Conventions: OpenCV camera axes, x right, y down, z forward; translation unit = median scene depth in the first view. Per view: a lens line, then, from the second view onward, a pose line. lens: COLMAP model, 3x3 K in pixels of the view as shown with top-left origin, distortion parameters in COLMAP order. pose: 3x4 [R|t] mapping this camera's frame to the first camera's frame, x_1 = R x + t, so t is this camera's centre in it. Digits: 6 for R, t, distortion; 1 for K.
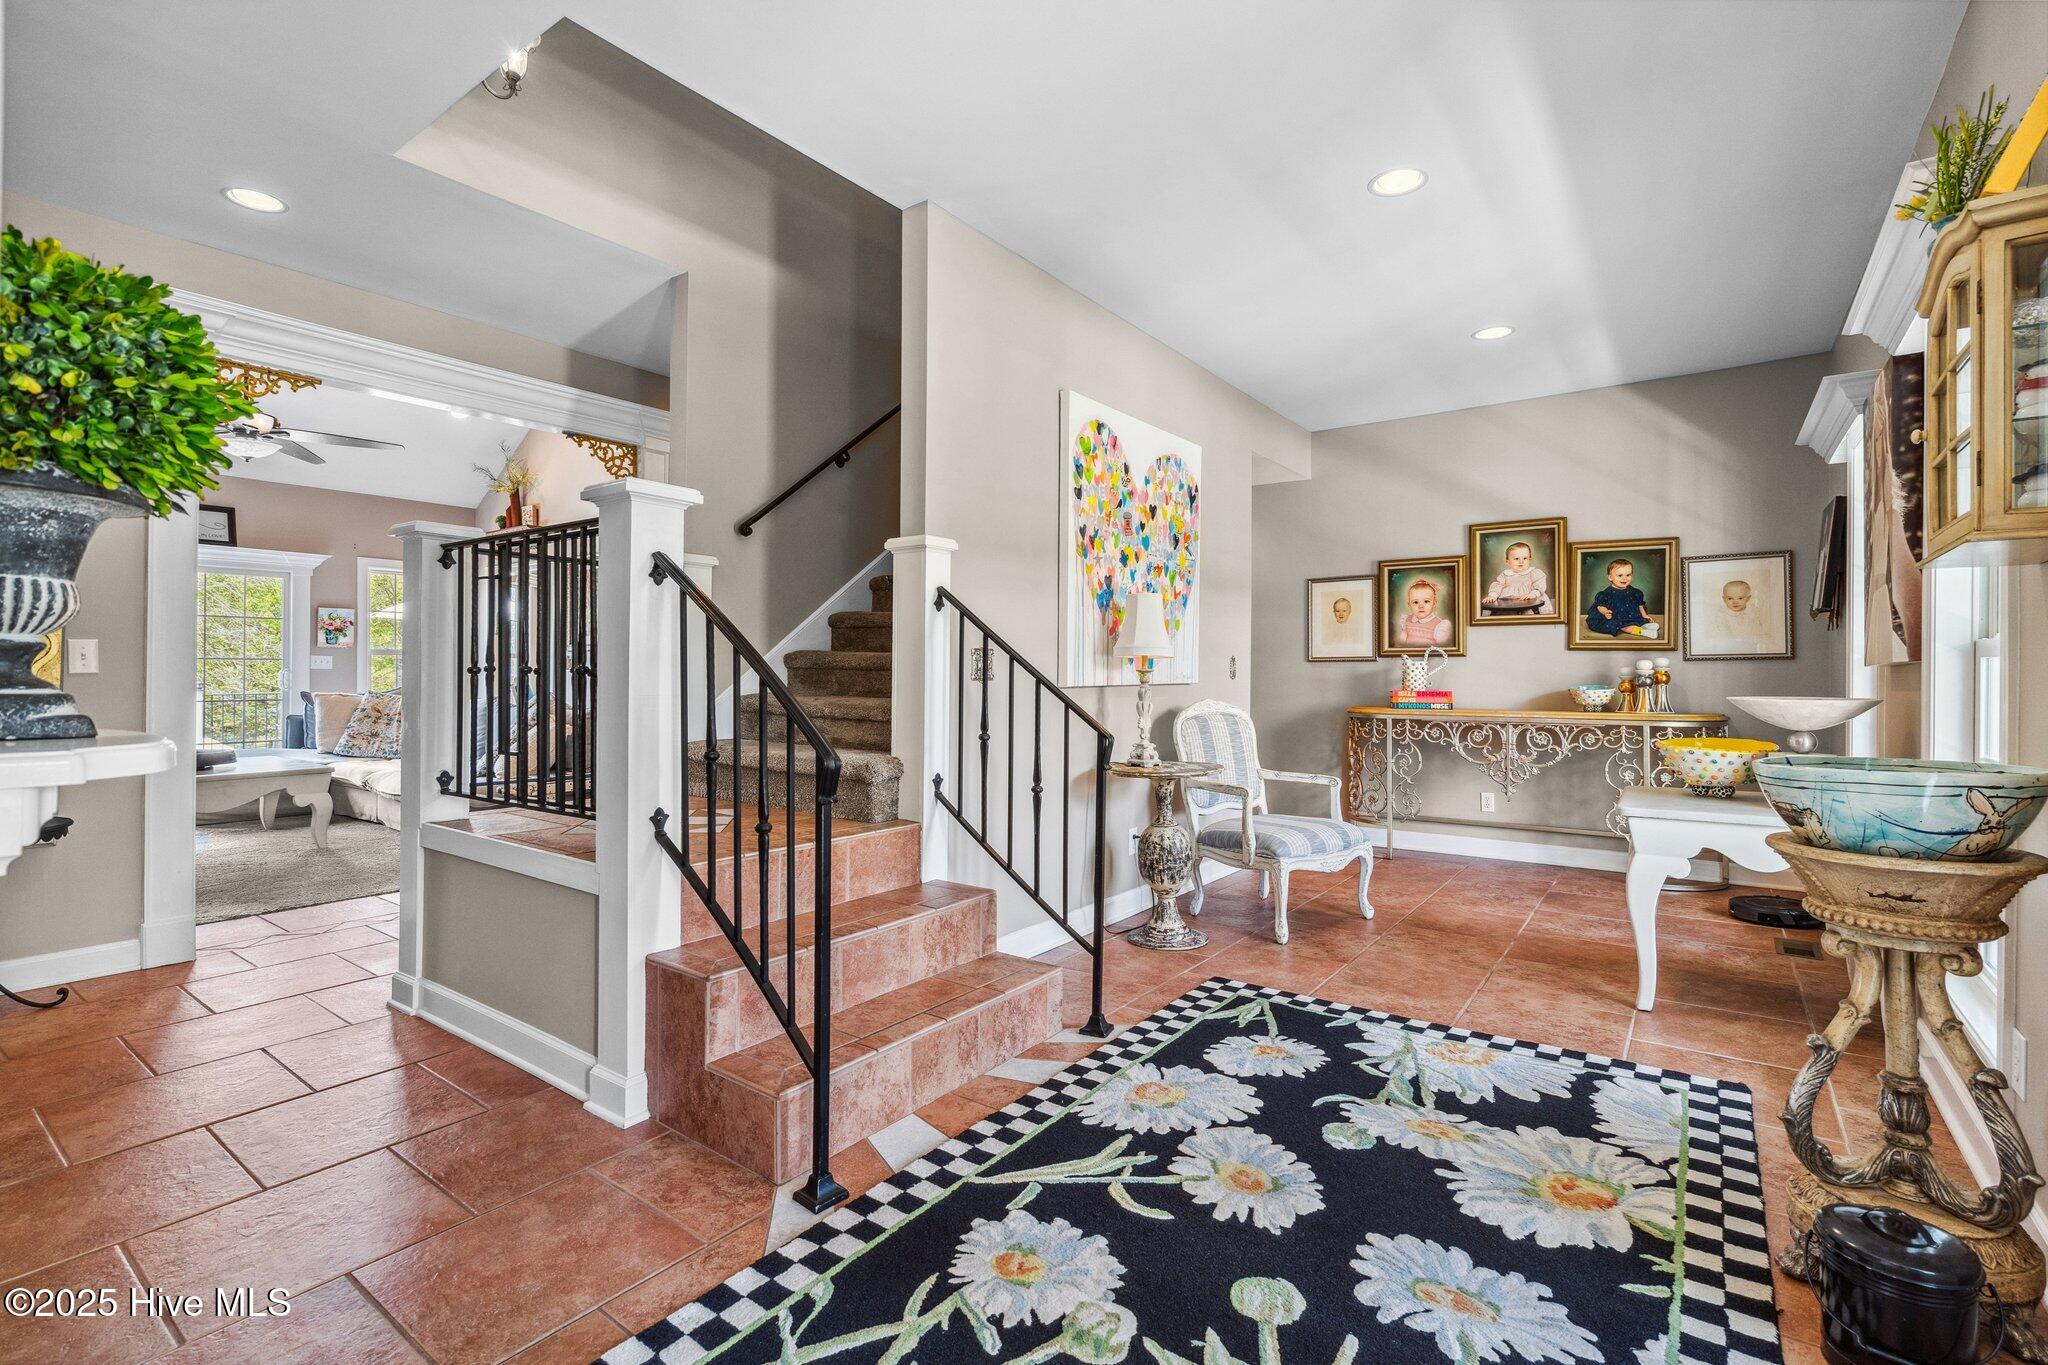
lens RADIAL K [[934.7, 0, 1030.5], [0, 934.7, 664.8], [0, 0, 1]] dist [-0.008447, 0.000414]
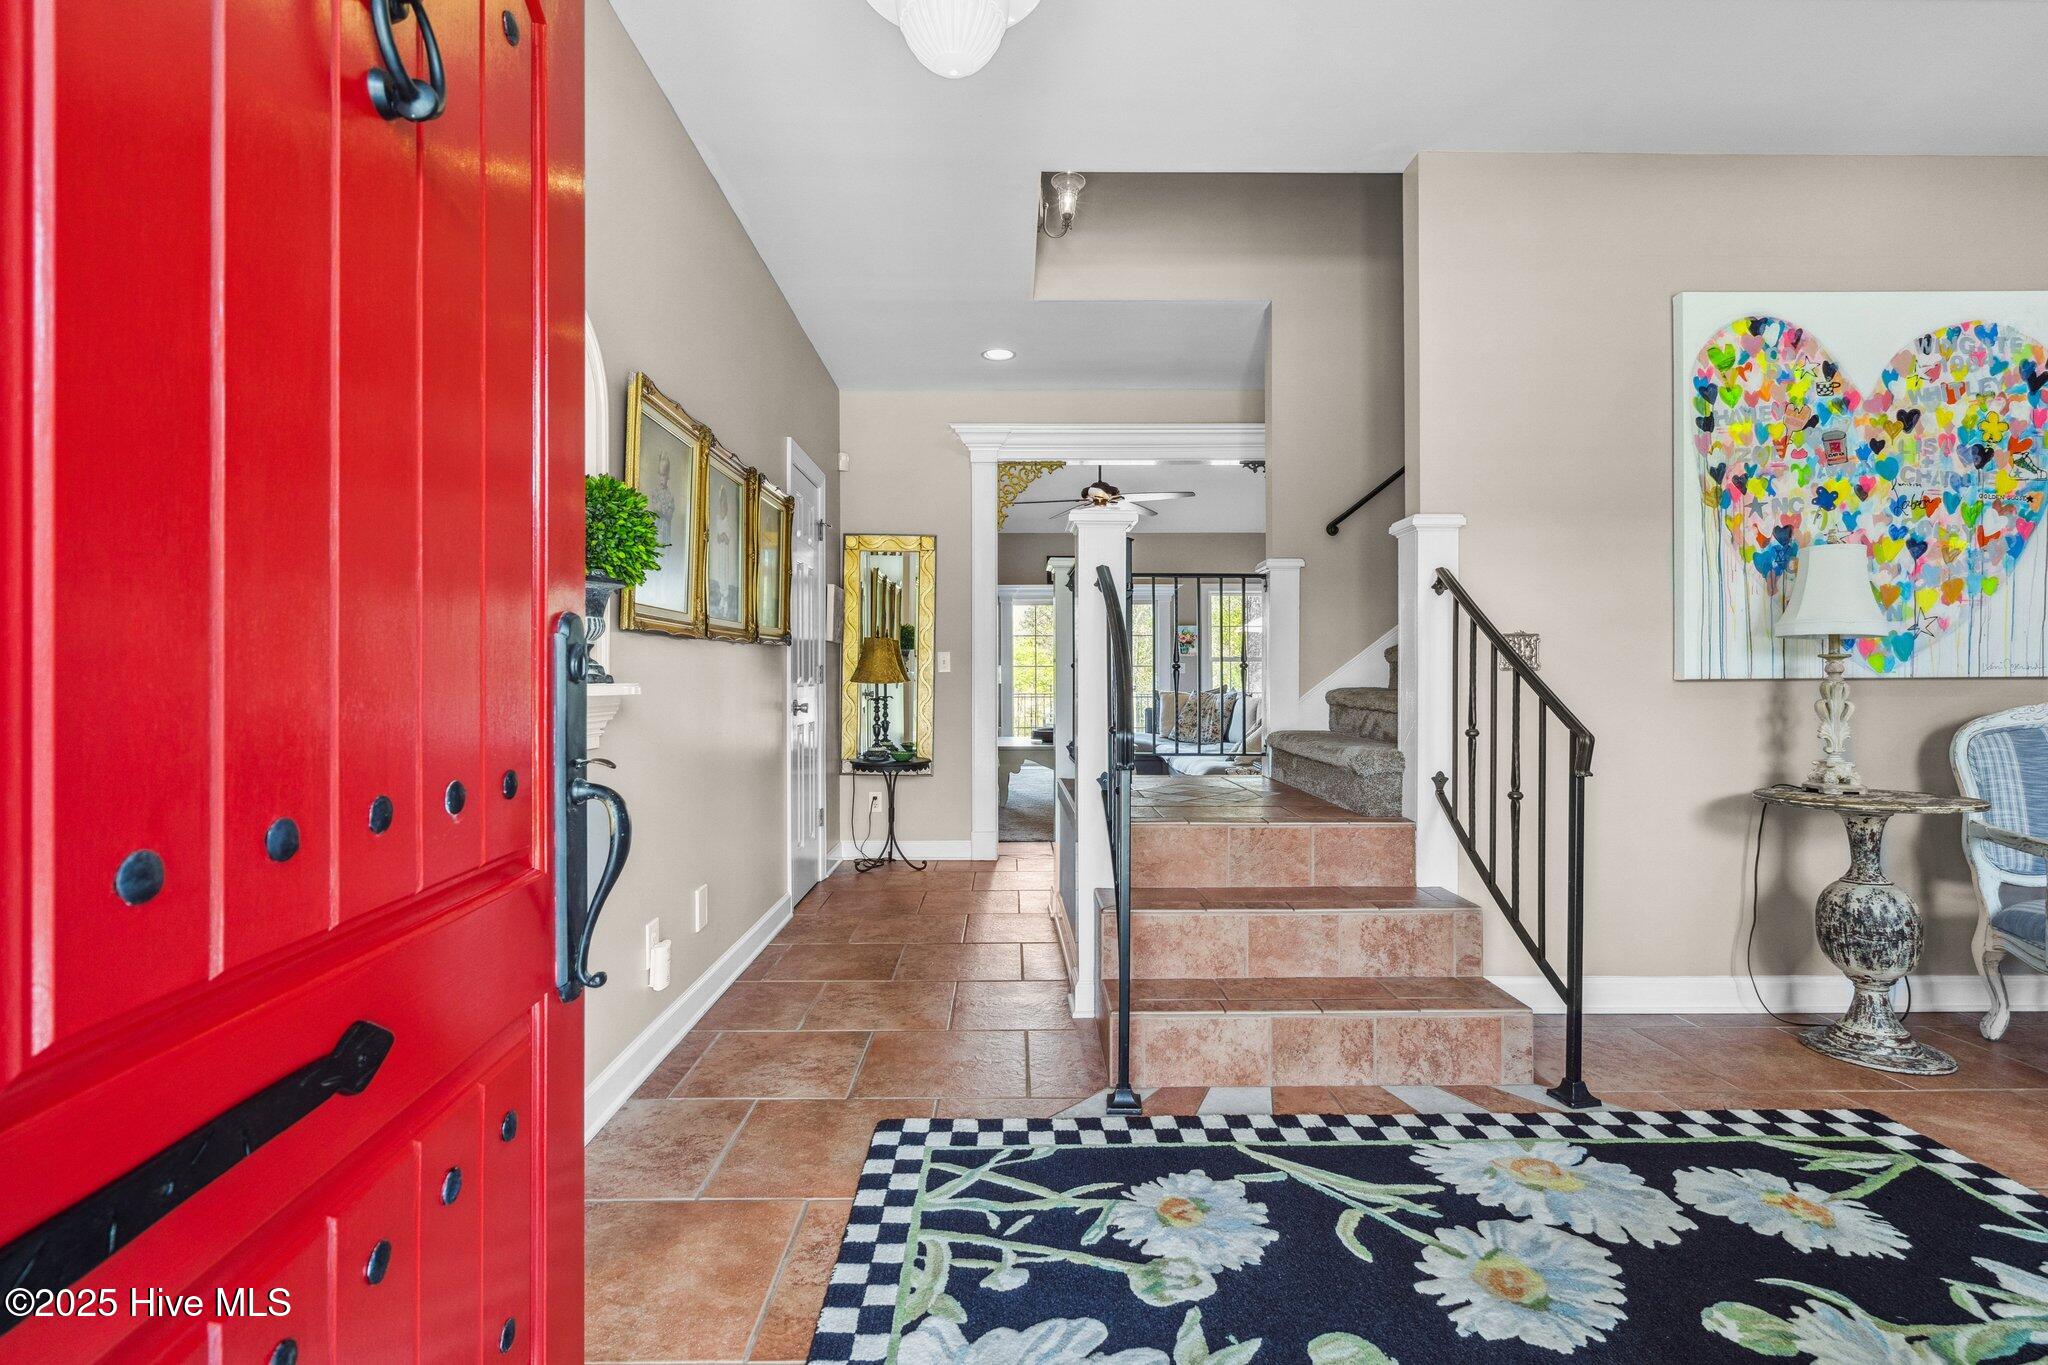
lens RADIAL K [[947.7, 0, 1021.0], [0, 947.7, 673.1], [0, 0, 1]] dist [-0.005624, 0.000687]
pose [[0.594031, -0.009785, -0.804382, 0.480322], [0.010180, 0.999937, -0.004646, 0.023392], [0.804378, -0.005429, 0.594094, 0.140299]]
